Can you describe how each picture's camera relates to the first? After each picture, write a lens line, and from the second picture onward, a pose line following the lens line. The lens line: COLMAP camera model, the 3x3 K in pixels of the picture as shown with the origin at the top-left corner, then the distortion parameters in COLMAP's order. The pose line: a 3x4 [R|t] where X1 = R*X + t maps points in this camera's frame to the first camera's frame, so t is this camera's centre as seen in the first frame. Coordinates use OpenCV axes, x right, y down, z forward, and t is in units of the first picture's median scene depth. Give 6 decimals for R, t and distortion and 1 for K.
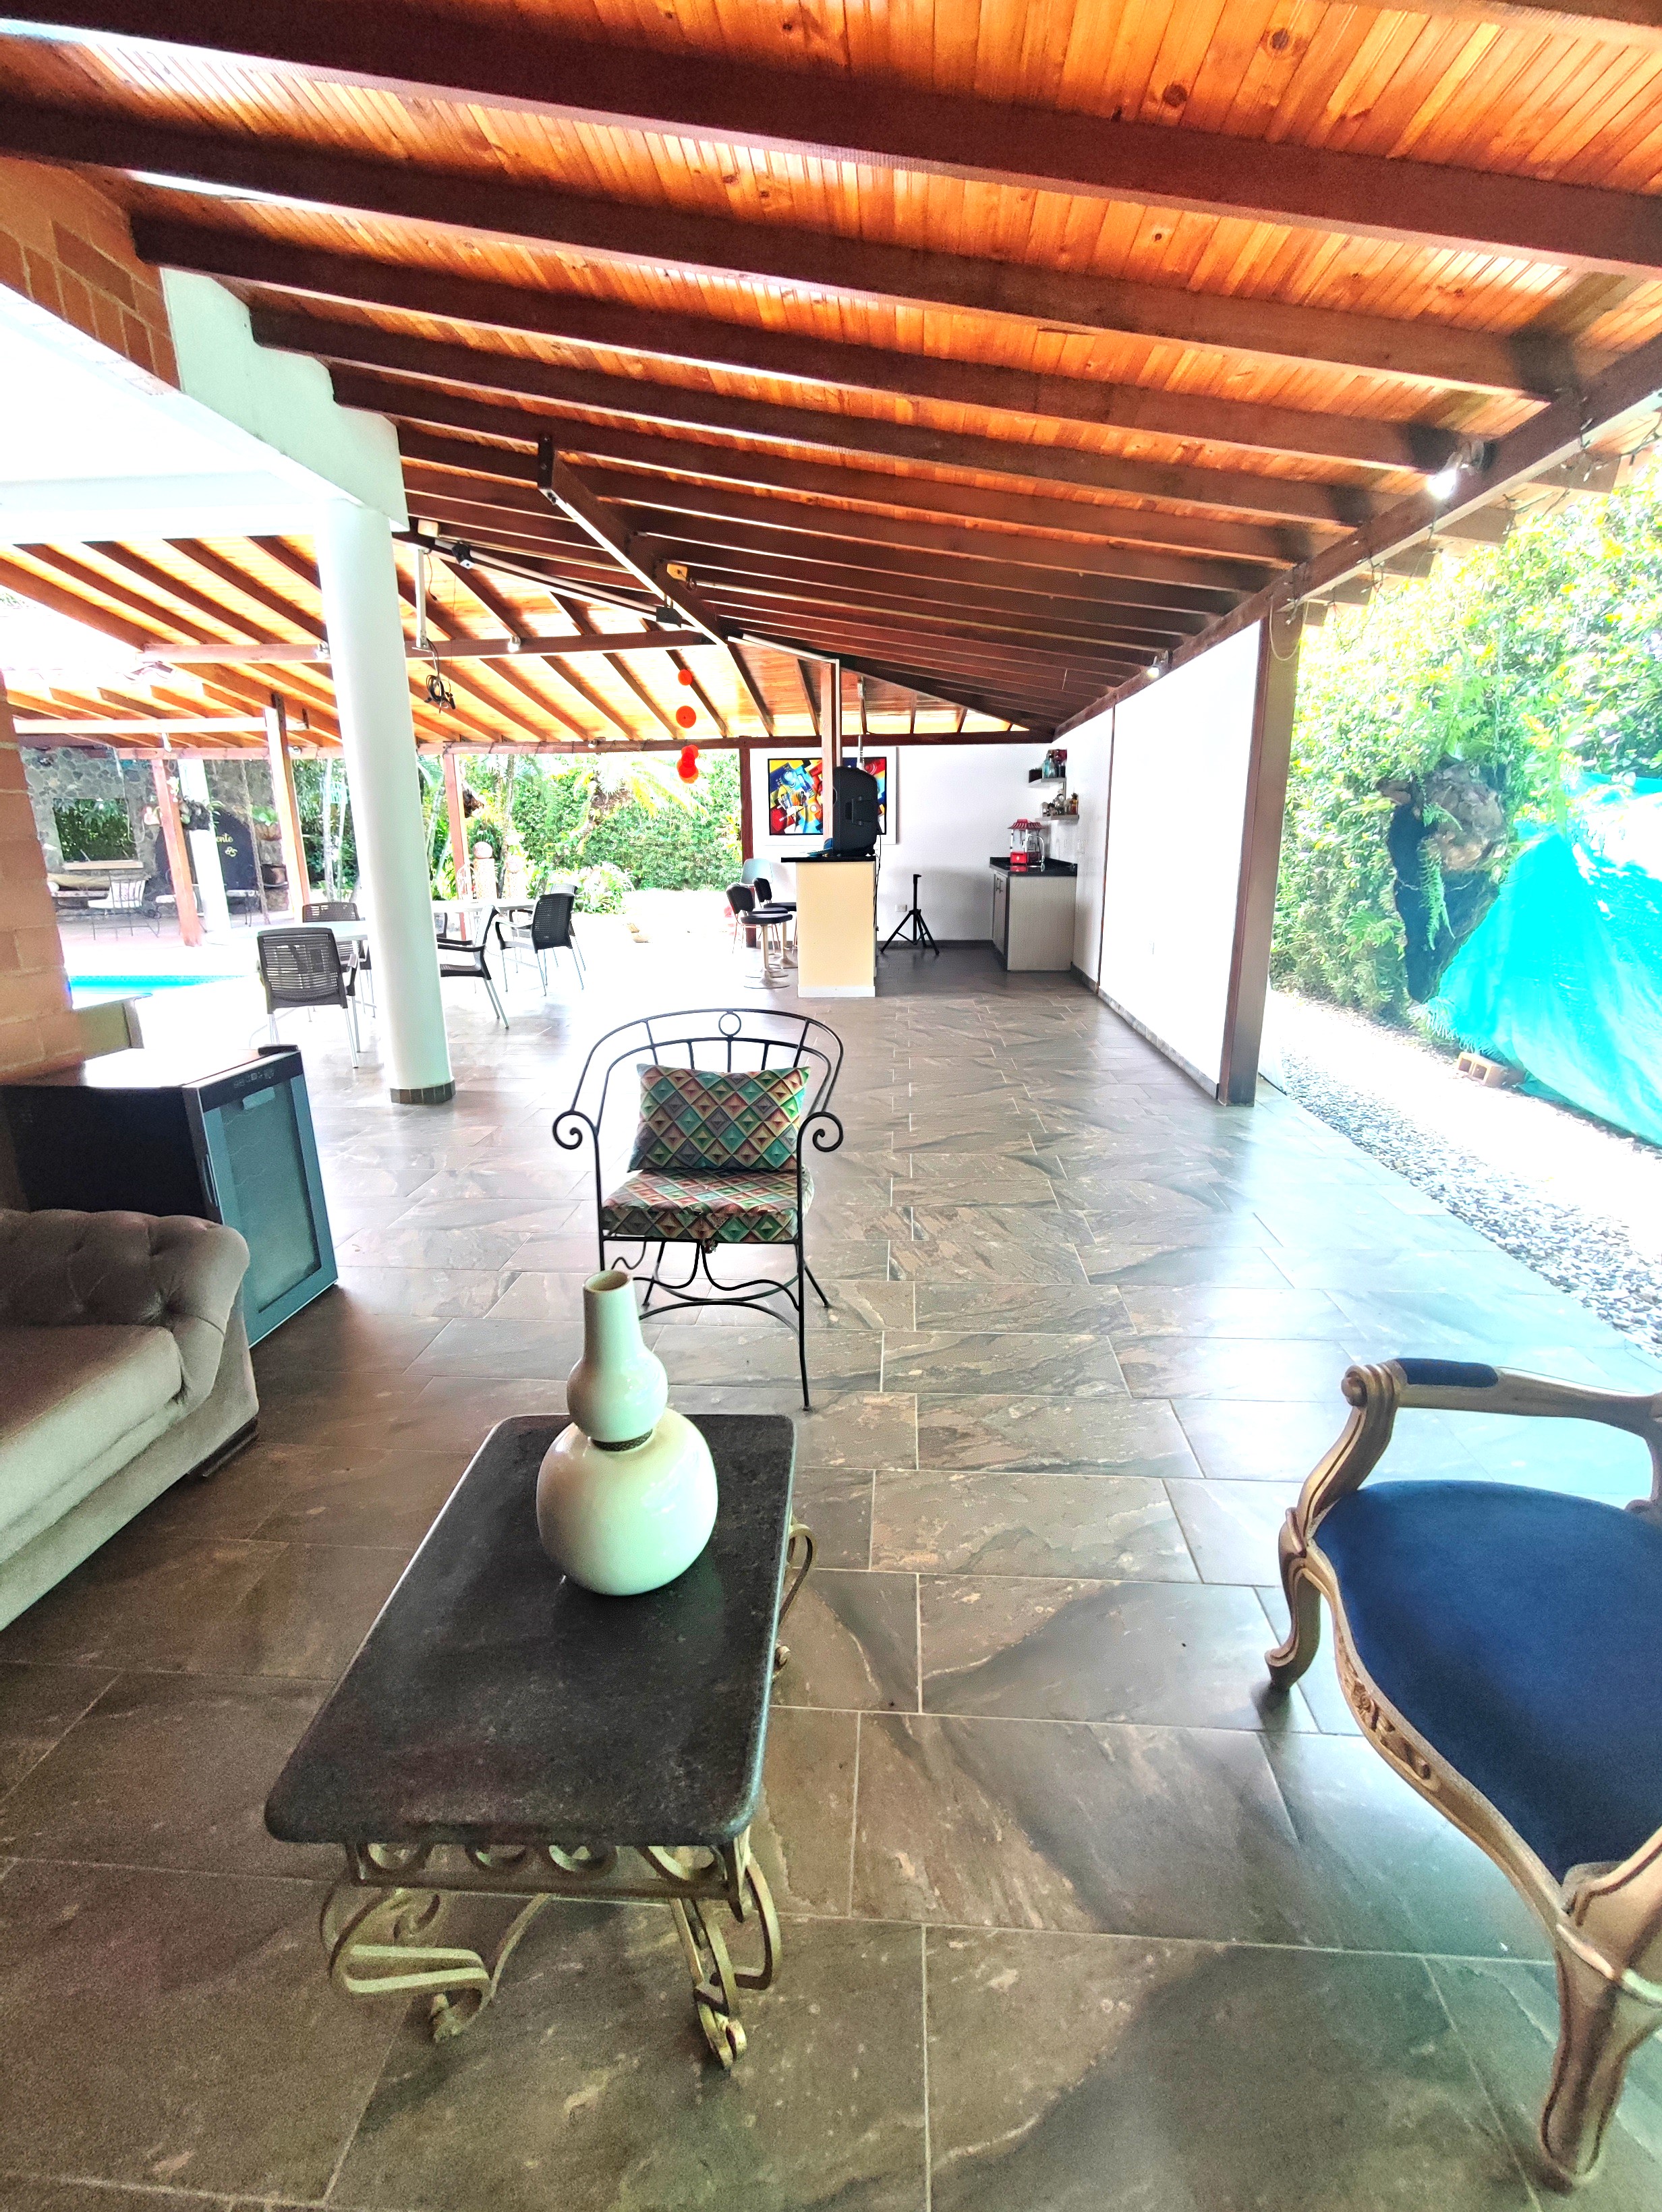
lens RADIAL K [[992.3, 0, 831.0], [0, 992.3, 1106.0], [0, 0, 1]] dist [-0.021620, 0.010210]
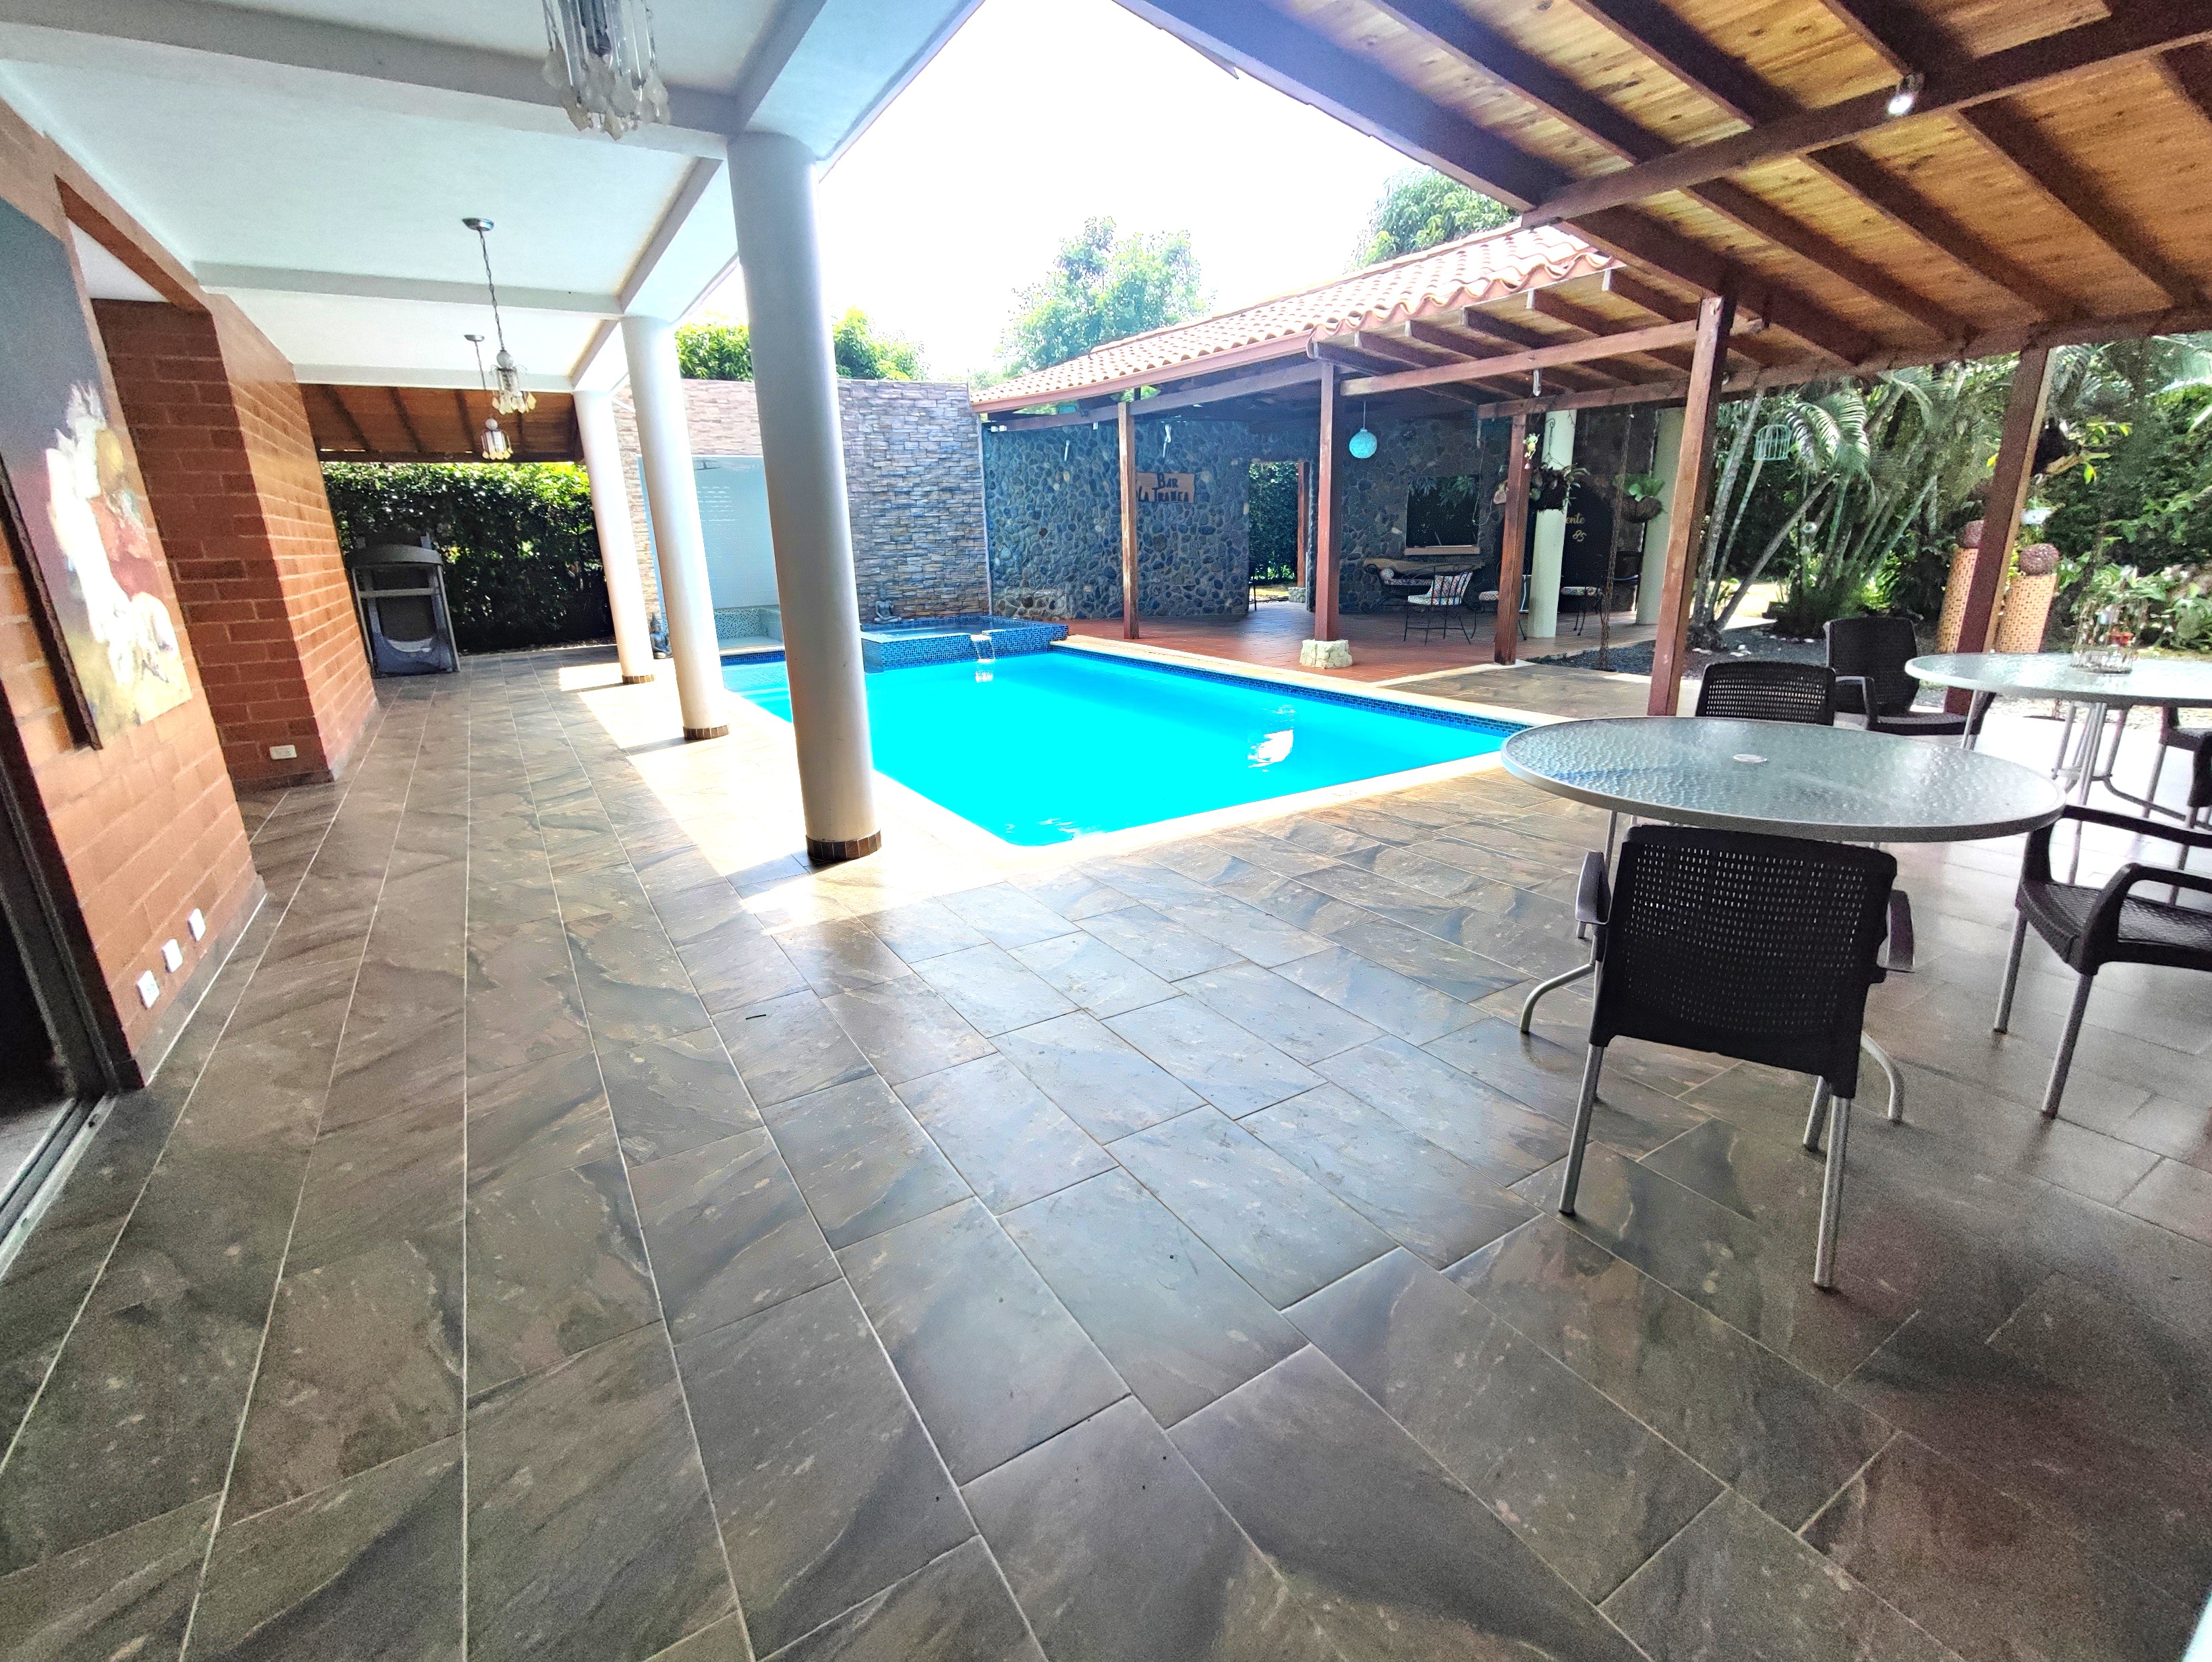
lens RADIAL K [[992.3, 0, 1106.0], [0, 992.3, 831.0], [0, 0, 1]] dist [-0.021620, 0.010210]
pose [[0.574068, 0.229304, -0.786044, -0.183240], [-0.195218, 0.970633, 0.140579, -0.079500], [0.795195, 0.072748, 0.601973, 0.288550]]
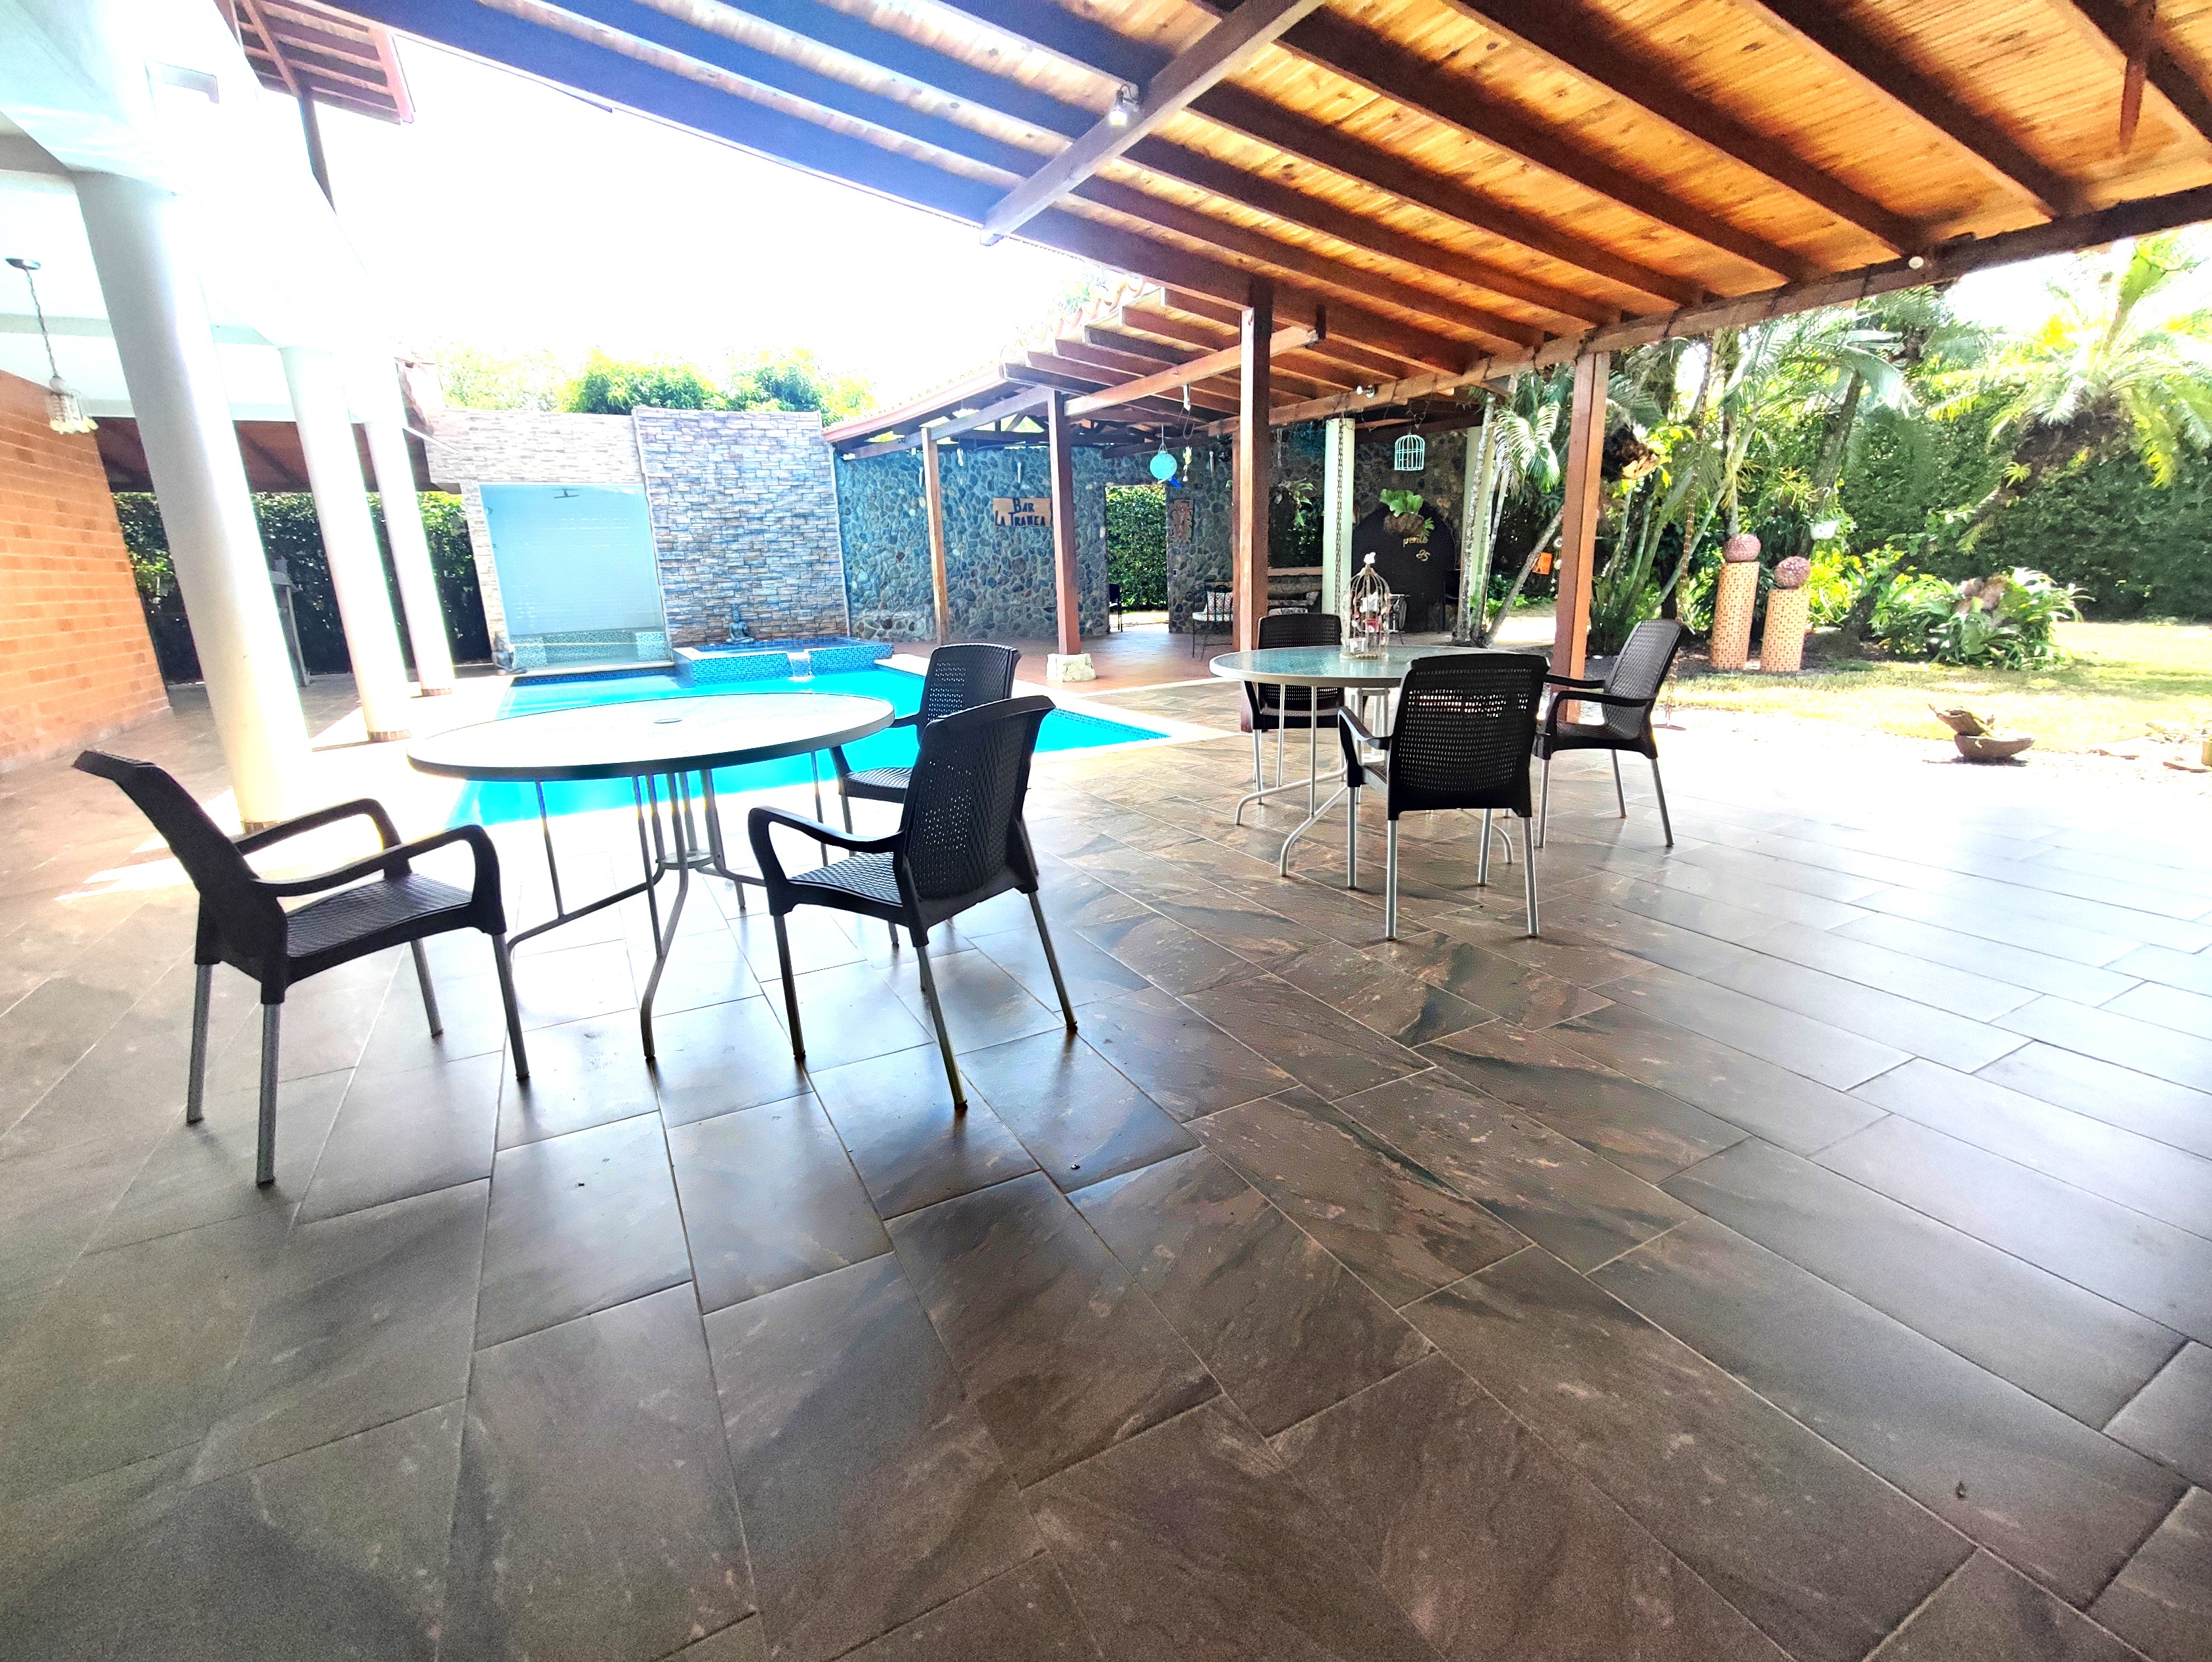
lens RADIAL K [[992.3, 0, 1106.0], [0, 992.3, 831.0], [0, 0, 1]] dist [-0.021620, 0.010210]
pose [[0.526732, 0.211003, -0.823427, -0.039269], [-0.198772, 0.972419, 0.122031, -0.114074], [0.826464, 0.099397, 0.554145, 0.477311]]
